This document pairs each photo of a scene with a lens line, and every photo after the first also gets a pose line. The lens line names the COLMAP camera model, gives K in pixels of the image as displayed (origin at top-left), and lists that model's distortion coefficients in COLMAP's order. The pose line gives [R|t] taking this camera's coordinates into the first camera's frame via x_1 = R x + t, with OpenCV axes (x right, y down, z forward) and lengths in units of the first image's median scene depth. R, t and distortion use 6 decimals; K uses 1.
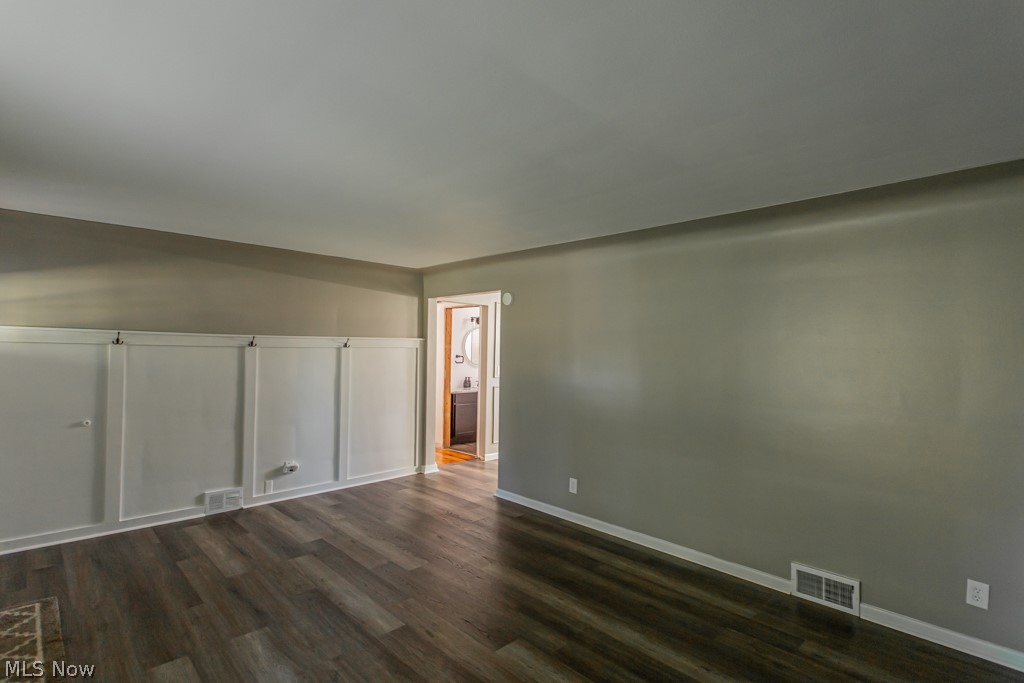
lens RADIAL K [[508.6, 0, 510.6], [0, 508.6, 344.5], [0, 0, 1]] dist [-0.001560, 0.000731]
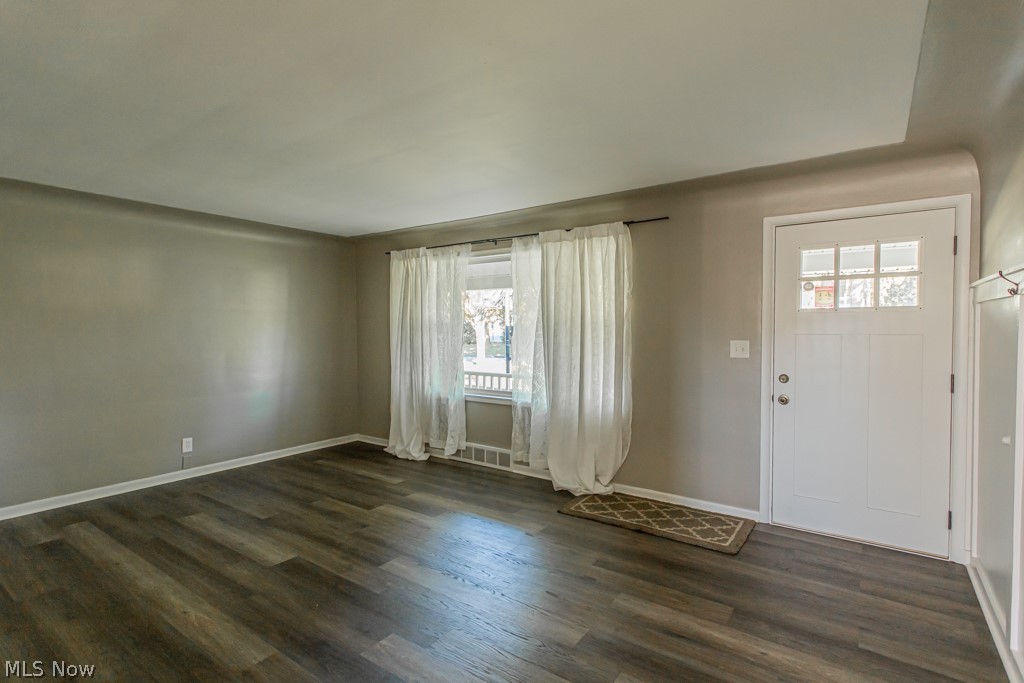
lens RADIAL K [[508.6, 0, 512.8], [0, 508.6, 339.1], [0, 0, 1]] dist [-0.001560, 0.000731]
pose [[-0.983699, -0.014119, -0.179268, -0.267622], [-0.014789, 0.999888, 0.002403, 0.068646], [0.179214, 0.005015, -0.983797, 1.962287]]
